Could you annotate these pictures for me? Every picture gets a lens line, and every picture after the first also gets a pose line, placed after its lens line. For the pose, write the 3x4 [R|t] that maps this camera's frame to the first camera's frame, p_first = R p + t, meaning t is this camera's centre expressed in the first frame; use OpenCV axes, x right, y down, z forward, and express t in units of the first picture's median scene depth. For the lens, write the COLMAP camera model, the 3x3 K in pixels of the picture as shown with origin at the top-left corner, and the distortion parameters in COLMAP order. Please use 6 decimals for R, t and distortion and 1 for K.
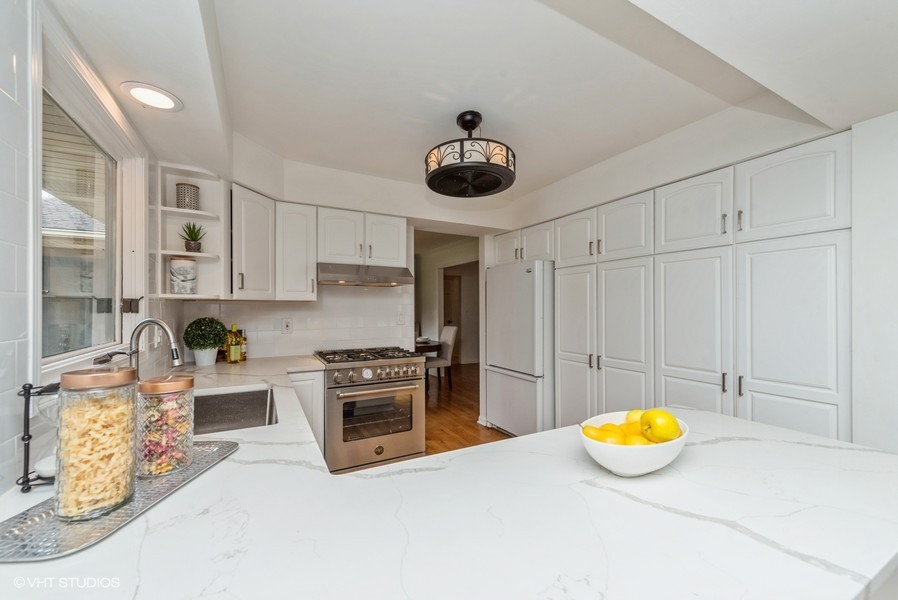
lens RADIAL K [[353.9, 0, 447.3], [0, 353.9, 307.0], [0, 0, 1]] dist [0.004345, -0.000289]
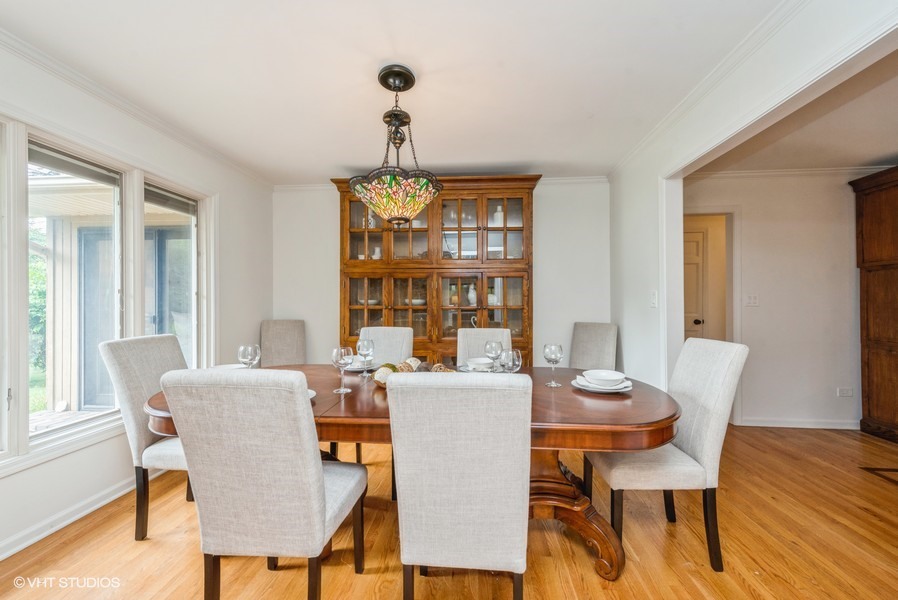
lens RADIAL K [[353.9, 0, 447.7], [0, 353.9, 301.9], [0, 0, 1]] dist [0.004345, -0.000289]
pose [[0.842847, 0.001144, -0.538152, -0.045093], [0.002056, 0.999984, 0.005346, 0.045422], [0.538149, -0.005613, 0.842831, 1.478608]]
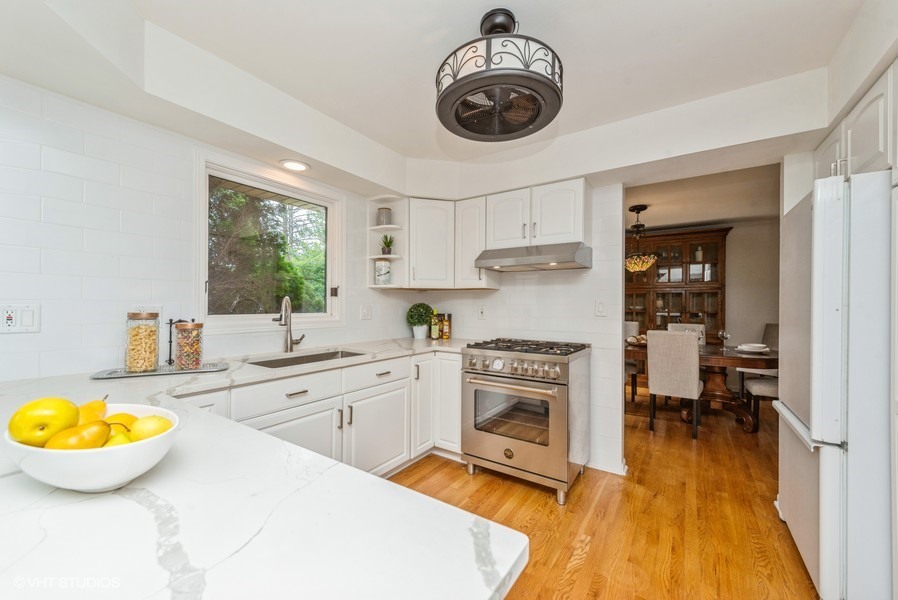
lens RADIAL K [[353.9, 0, 440.6], [0, 353.9, 304.0], [0, 0, 1]] dist [0.004345, -0.000289]
pose [[0.454709, 0.002450, -0.890637, 0.534195], [-0.003823, 0.999992, 0.000799, 0.032018], [0.890632, 0.003041, 0.454715, 0.460659]]
